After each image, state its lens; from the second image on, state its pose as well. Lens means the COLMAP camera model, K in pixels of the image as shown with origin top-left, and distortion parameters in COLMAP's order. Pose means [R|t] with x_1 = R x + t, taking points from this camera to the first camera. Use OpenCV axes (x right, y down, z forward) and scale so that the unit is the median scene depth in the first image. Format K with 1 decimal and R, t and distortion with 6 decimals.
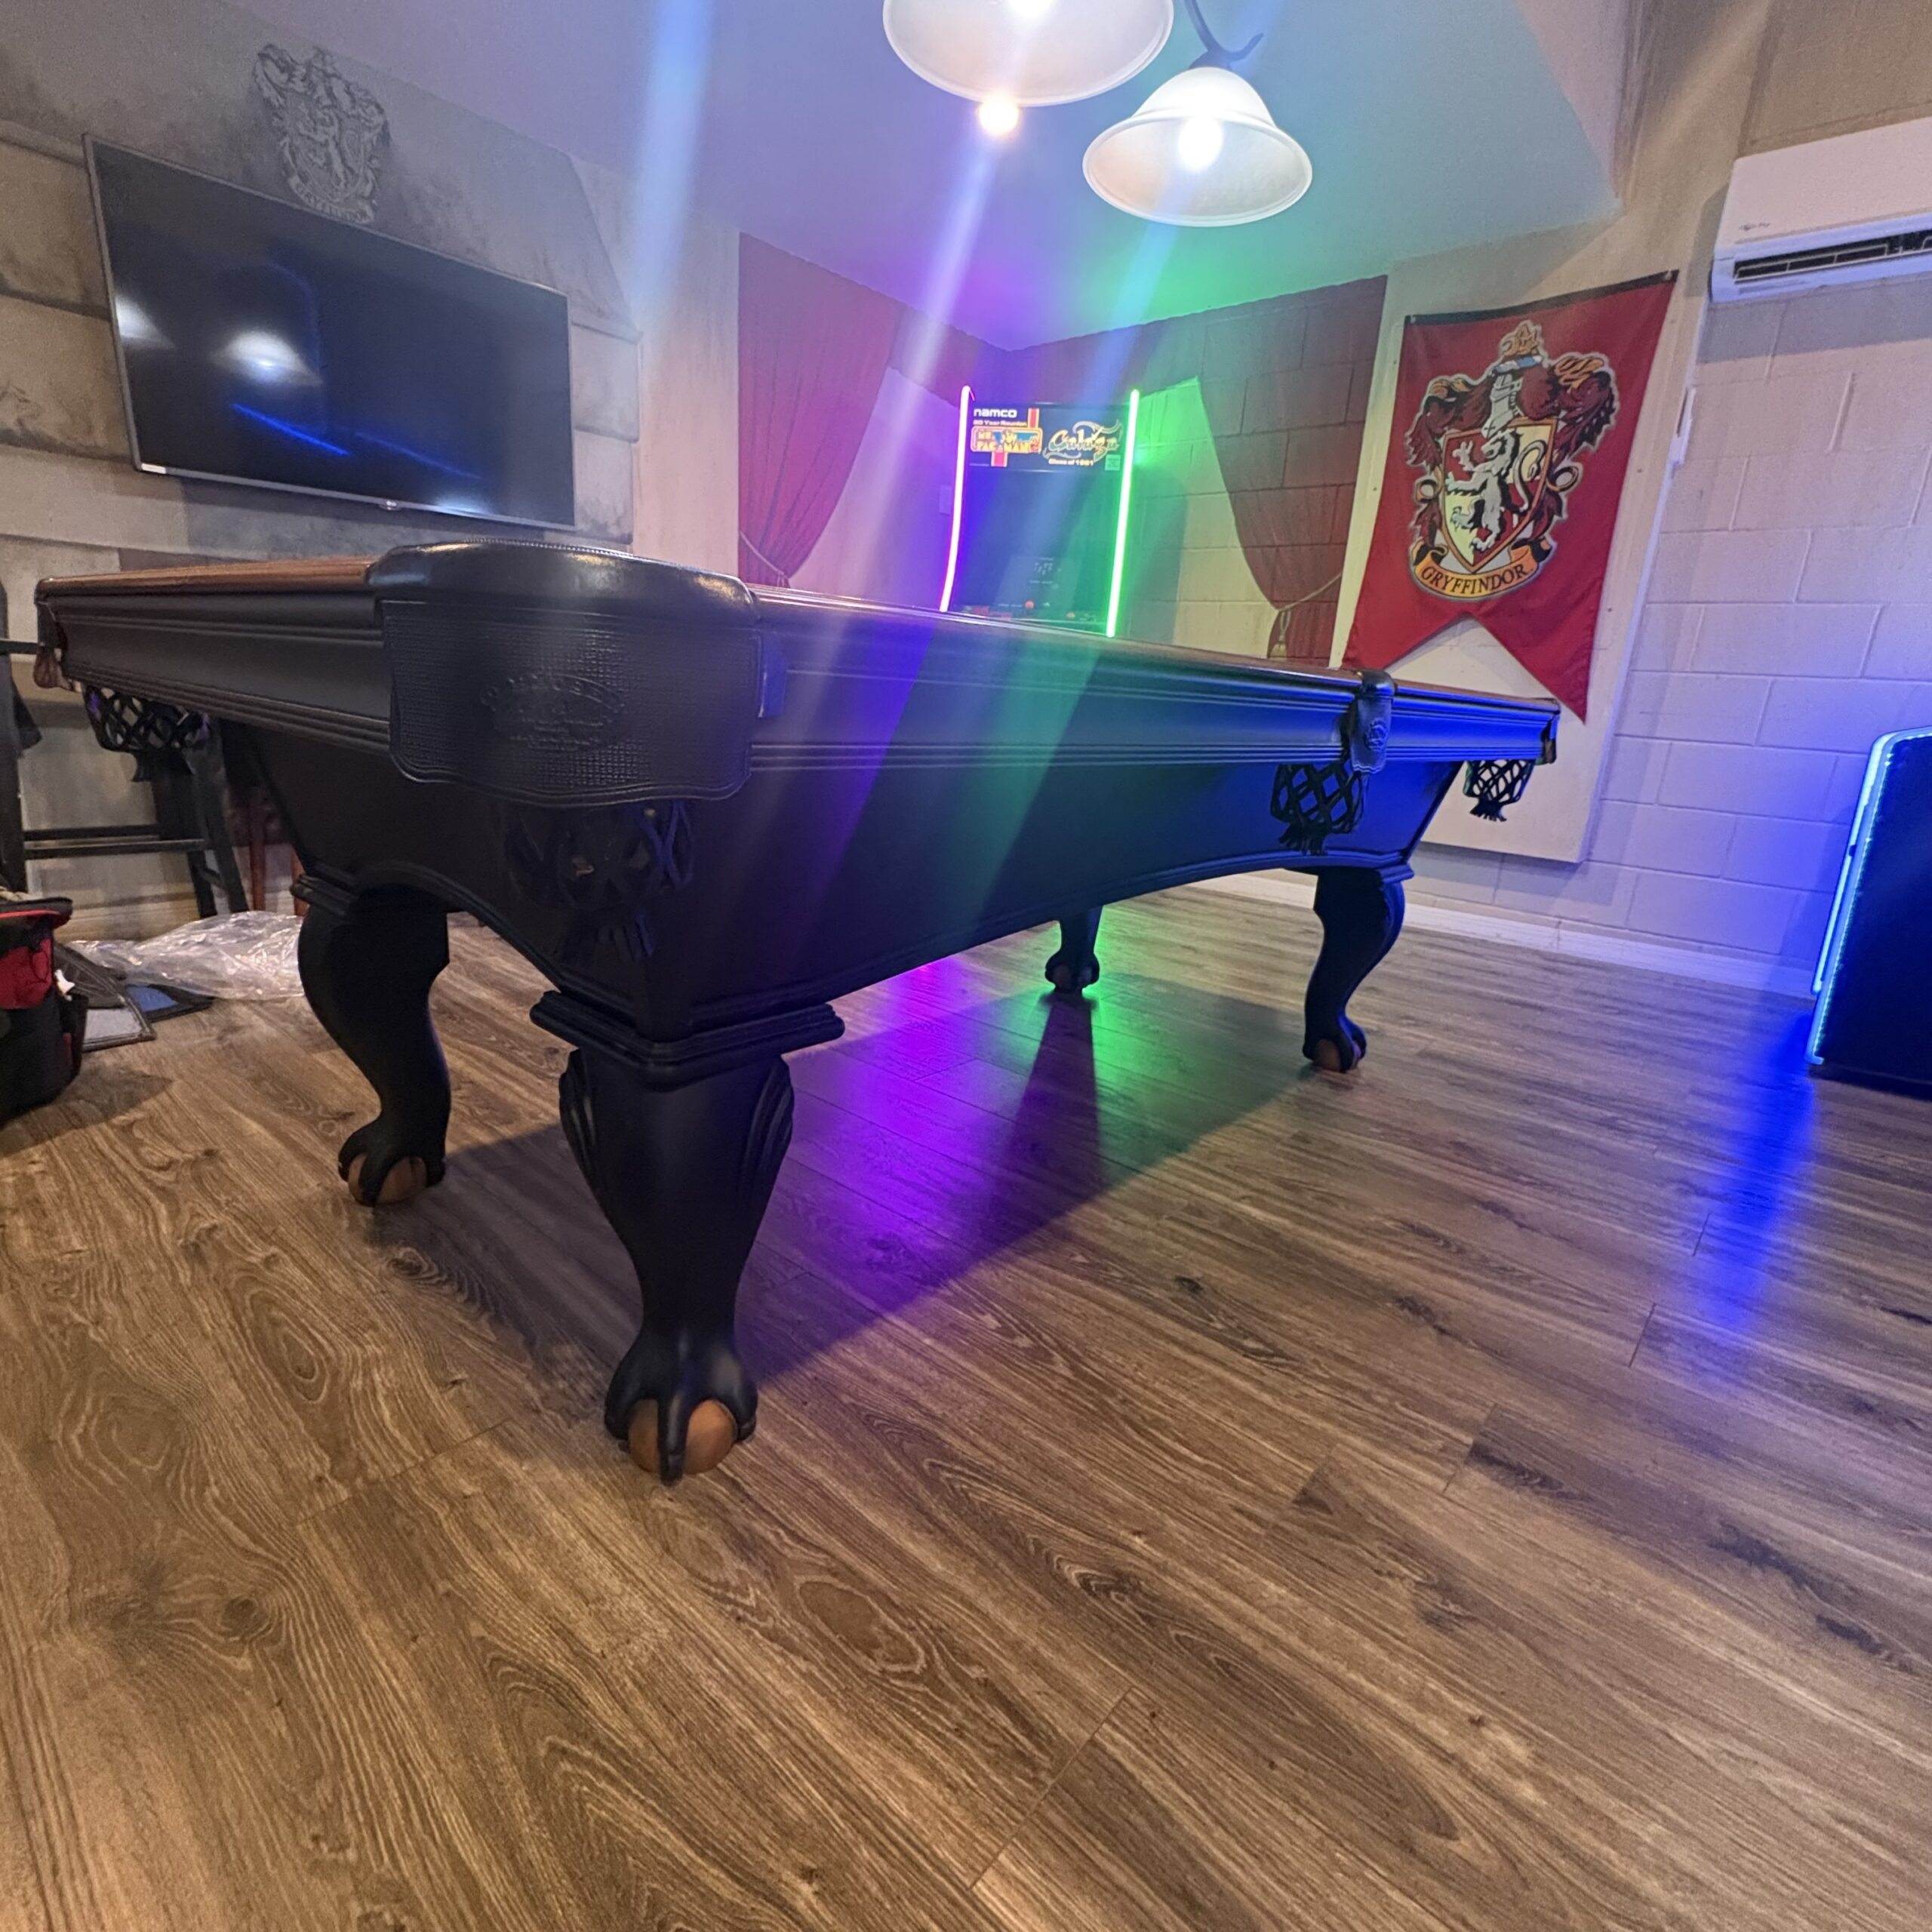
lens RADIAL K [[1023.6, 0, 965.0], [0, 1023.6, 971.2], [0, 0, 1]] dist [0.002661, -0.002307]
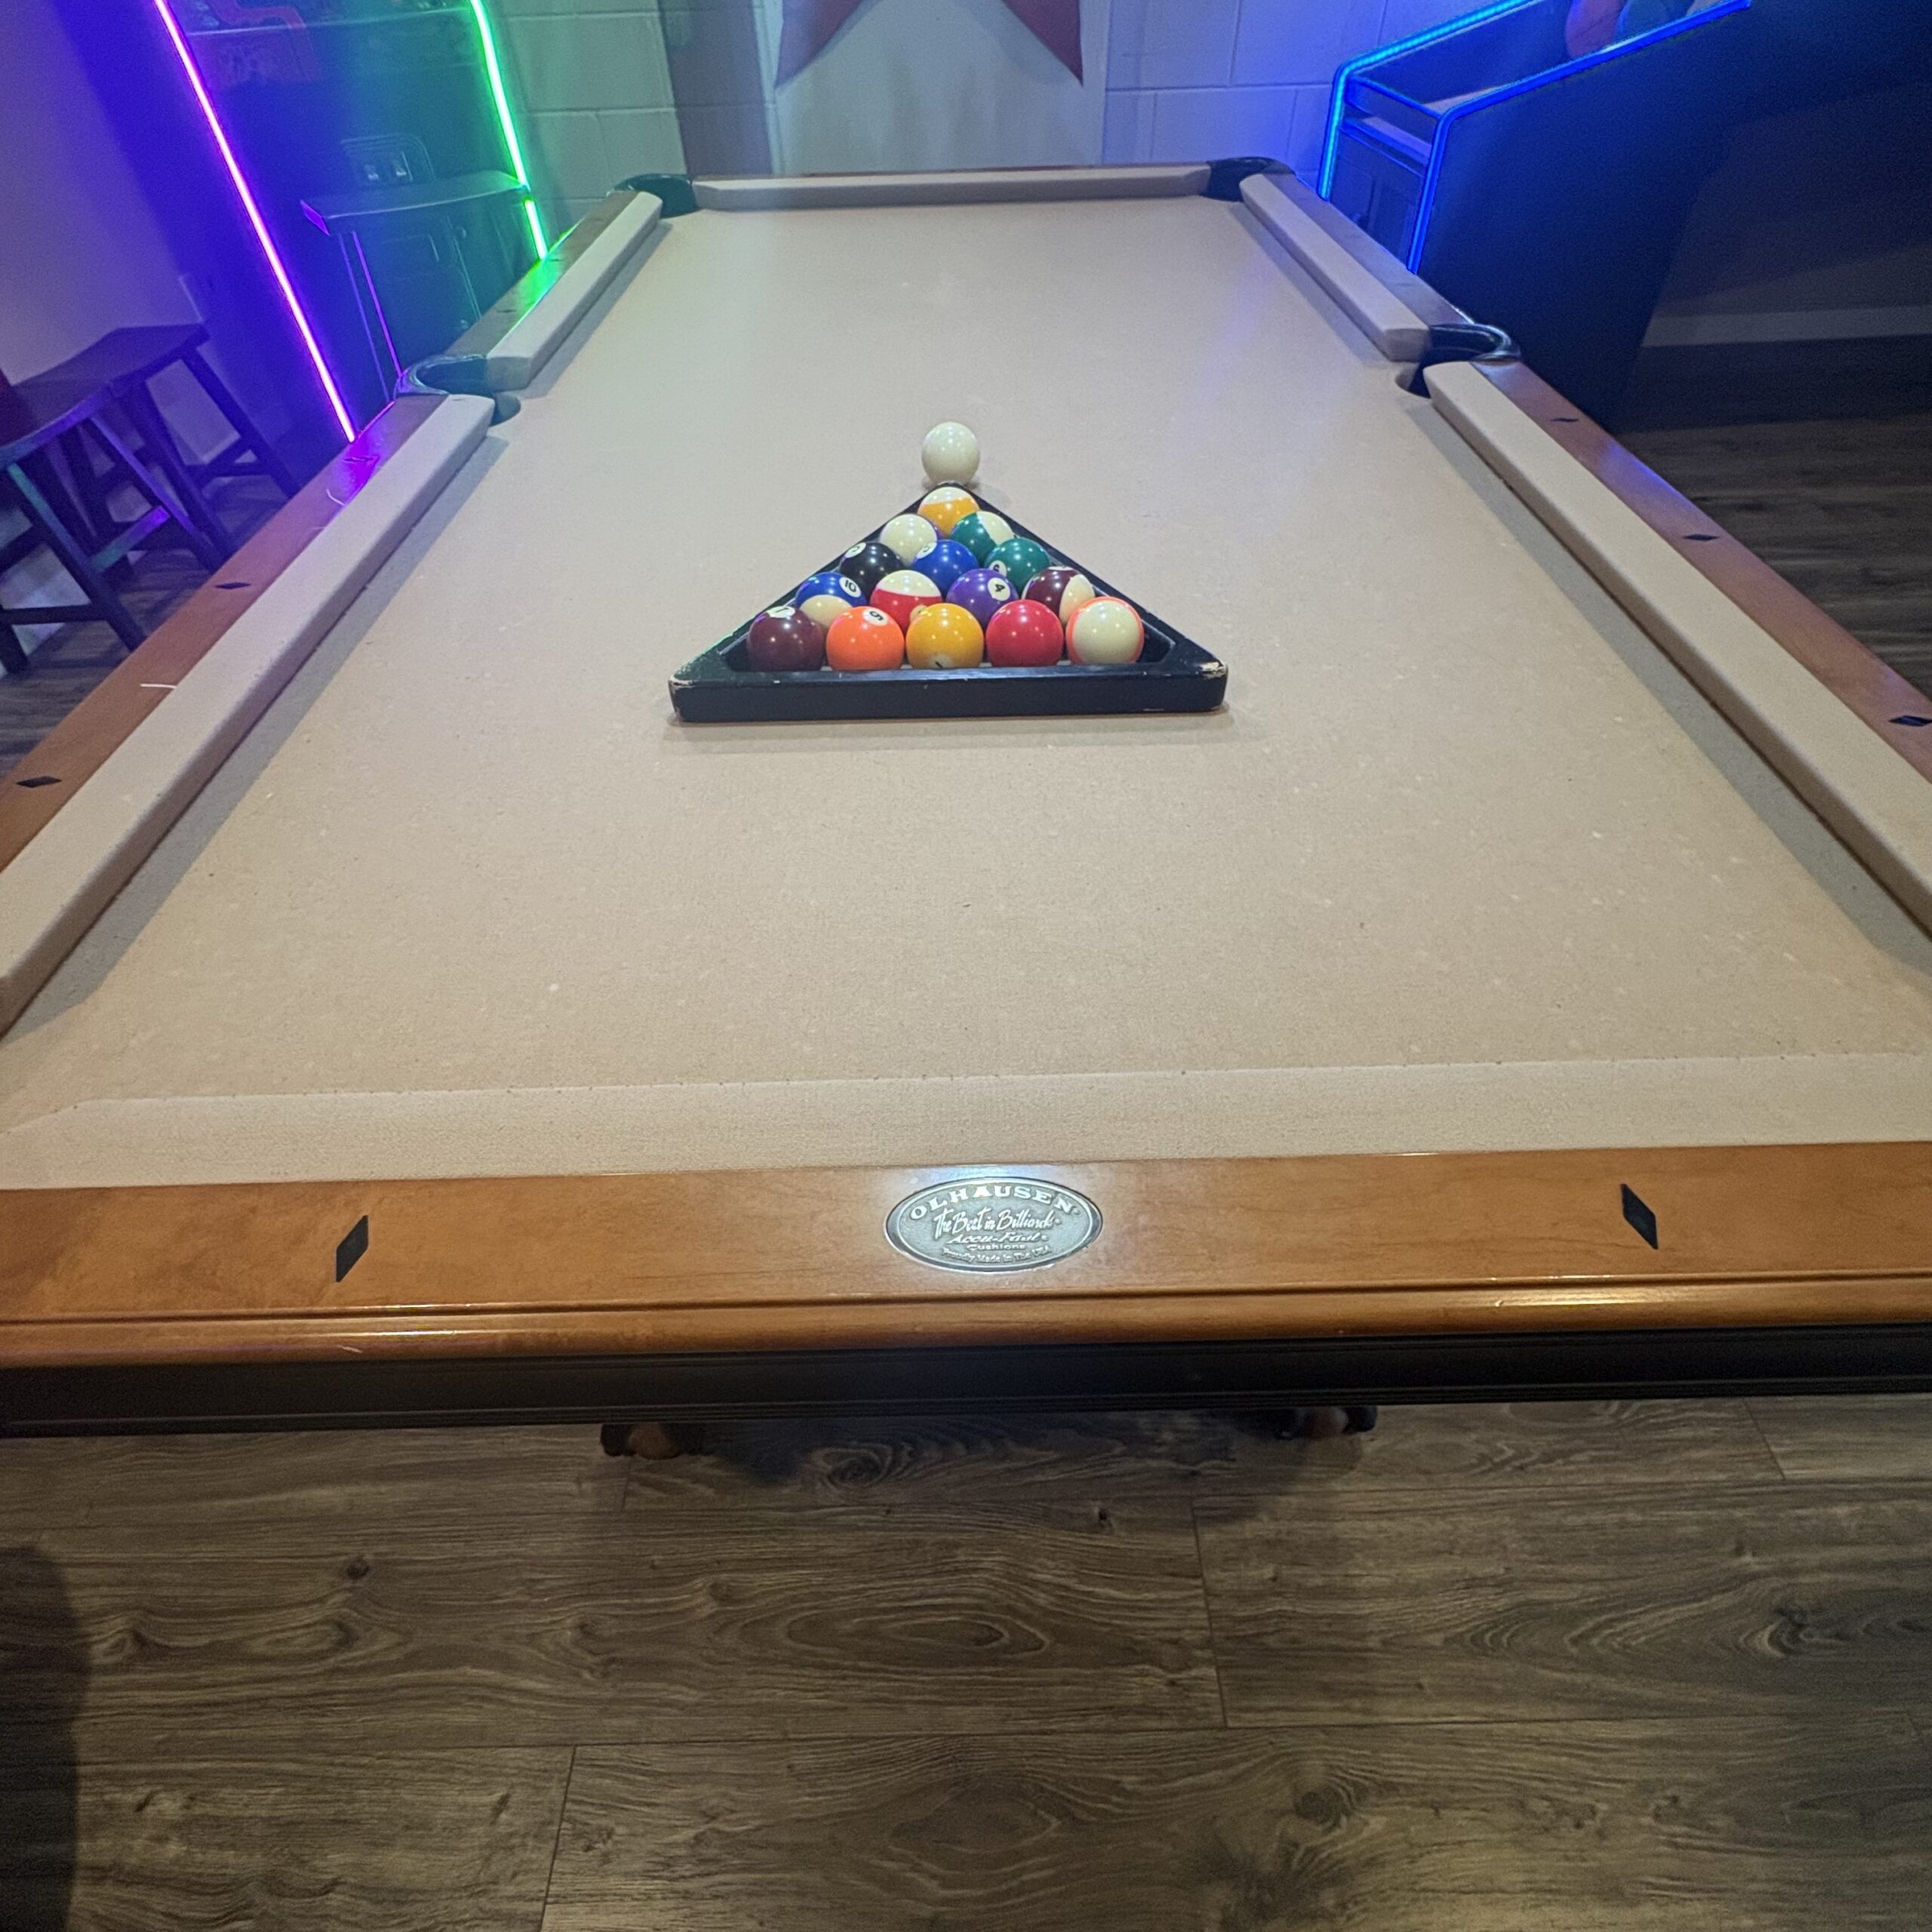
lens RADIAL K [[1023.6, 0, 961.5], [0, 1023.6, 968.8], [0, 0, 1]] dist [0.002661, -0.002307]
pose [[0.737103, -0.546359, 0.397708, -0.536931], [0.250920, 0.767717, 0.589618, -0.464251], [-0.627470, -0.334817, 0.702979, 0.441257]]
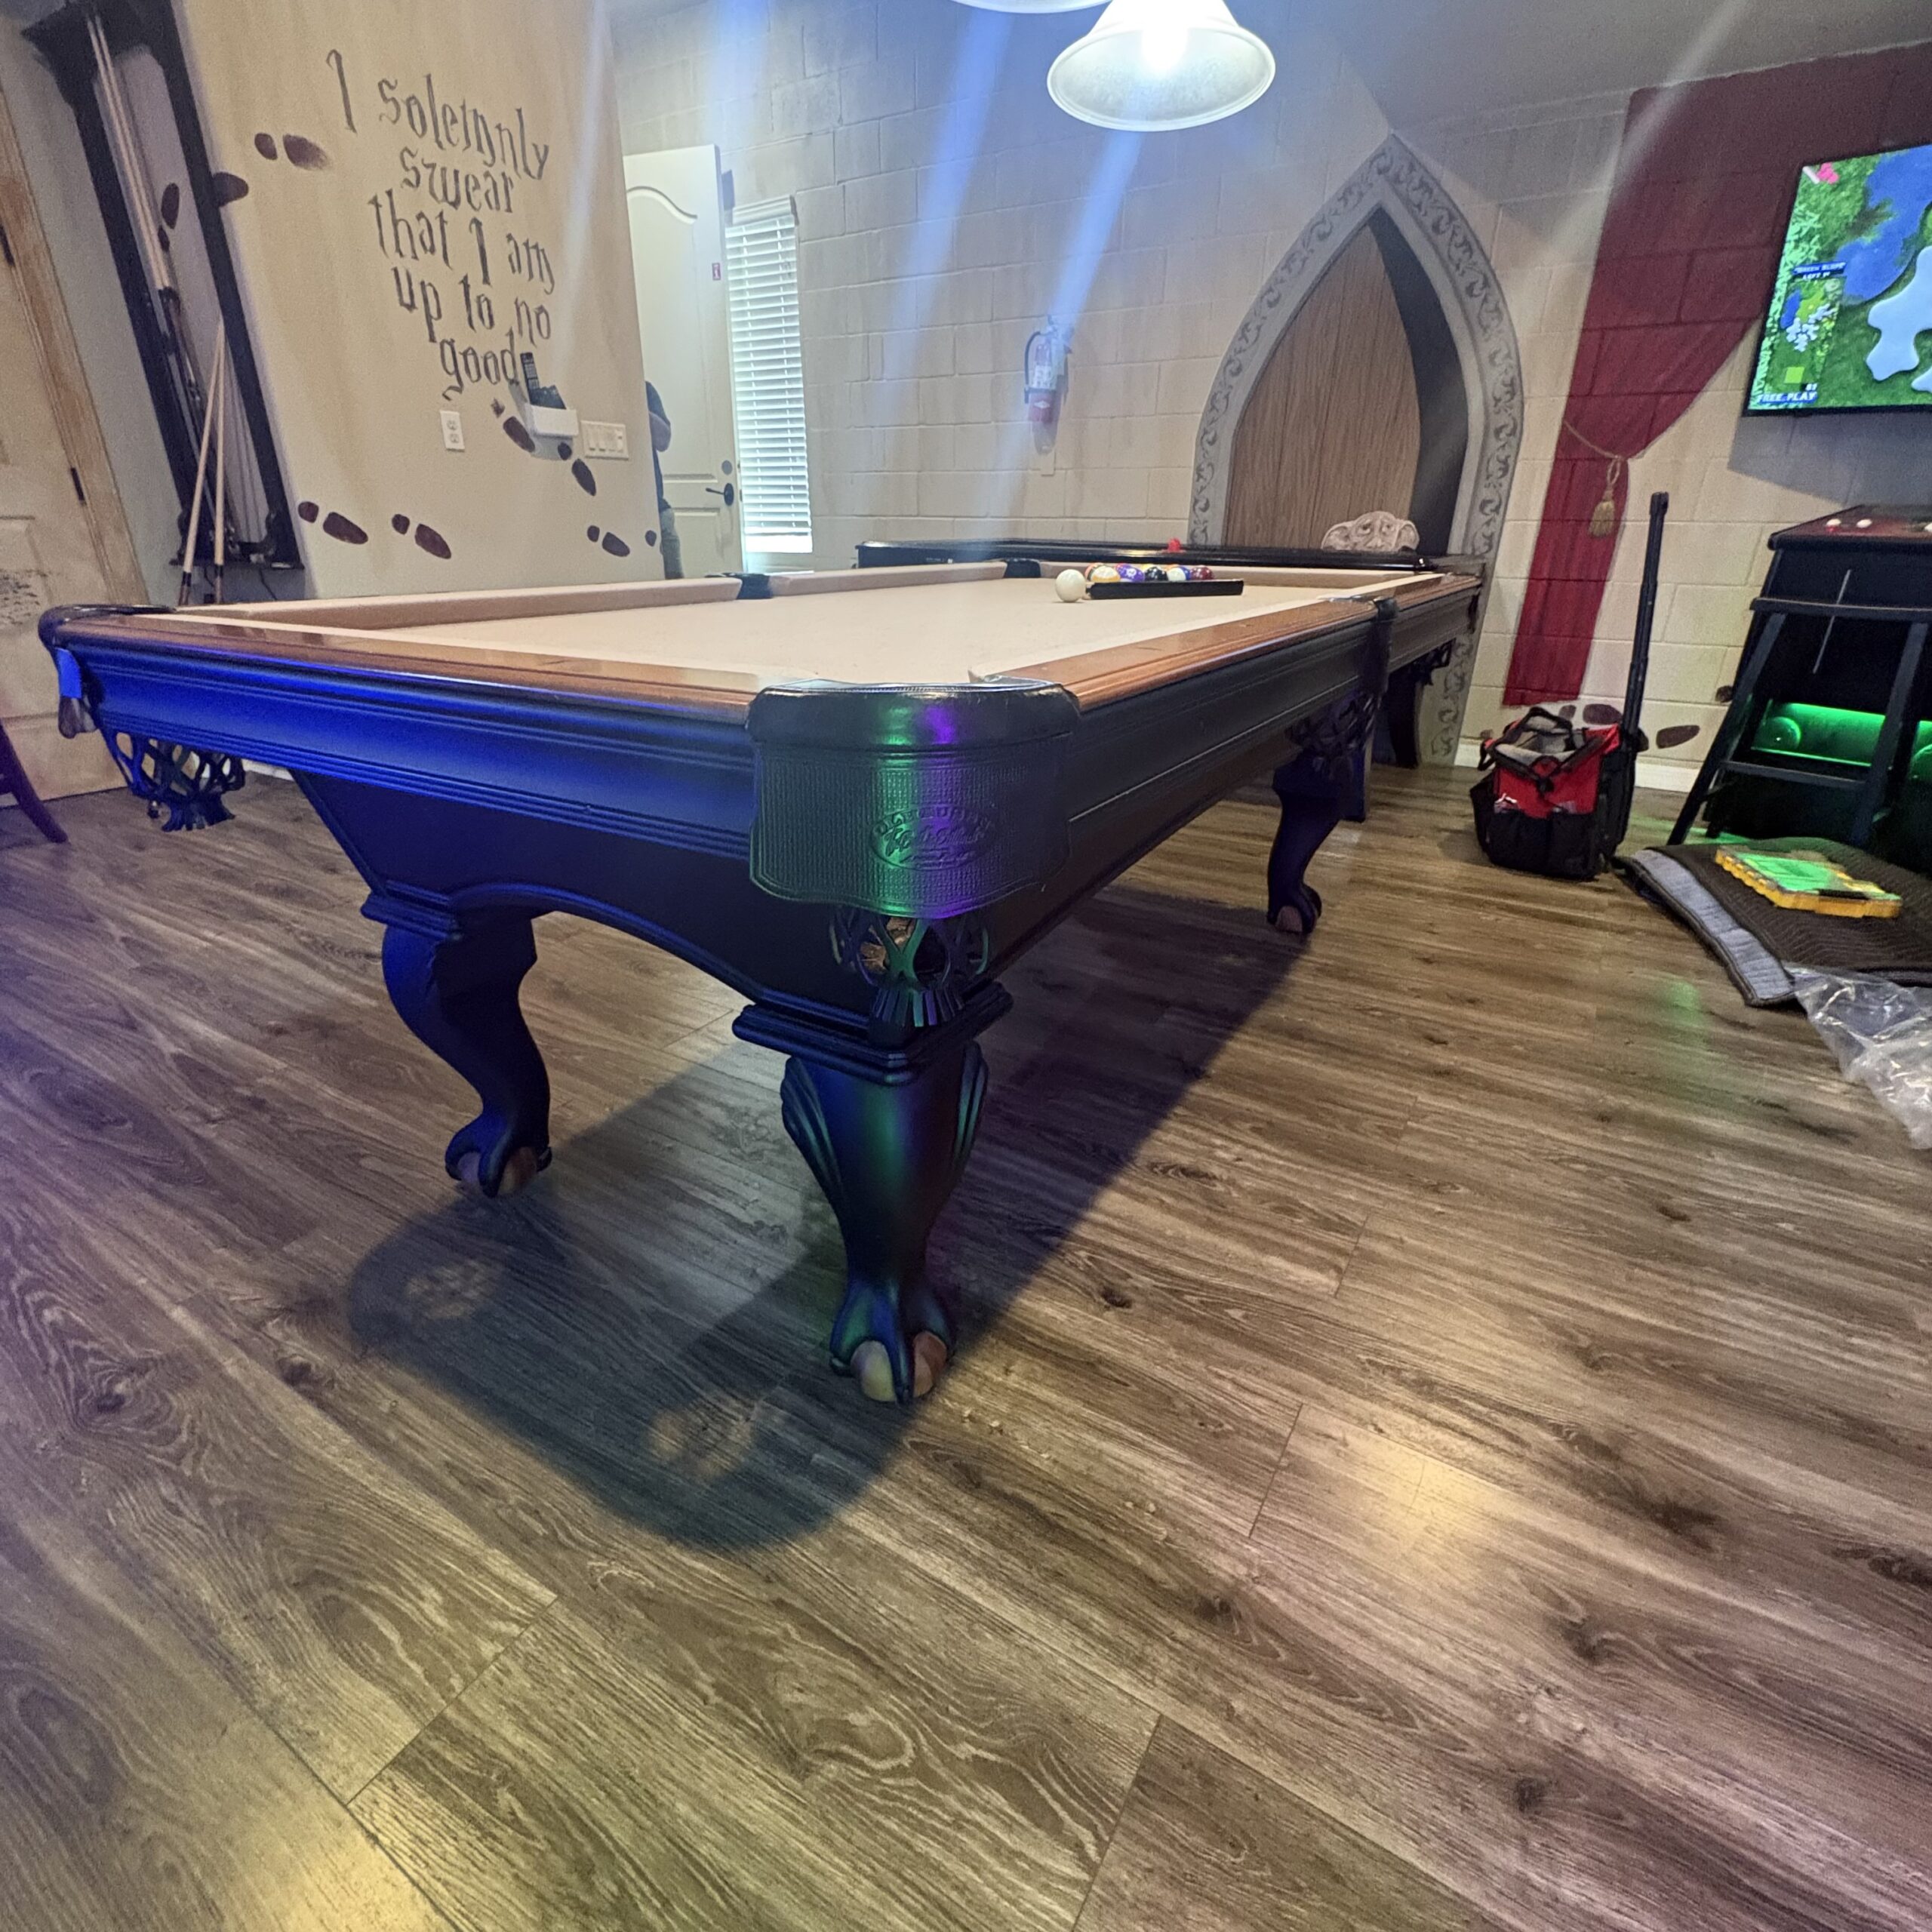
lens RADIAL K [[1023.6, 0, 962.6], [0, 1023.6, 966.7], [0, 0, 1]] dist [0.002661, -0.002307]
pose [[-0.983724, -0.001448, -0.179679, 0.292516], [-0.113741, 0.779142, 0.616442, -0.740970], [0.139103, 0.626846, -0.766625, 2.342523]]
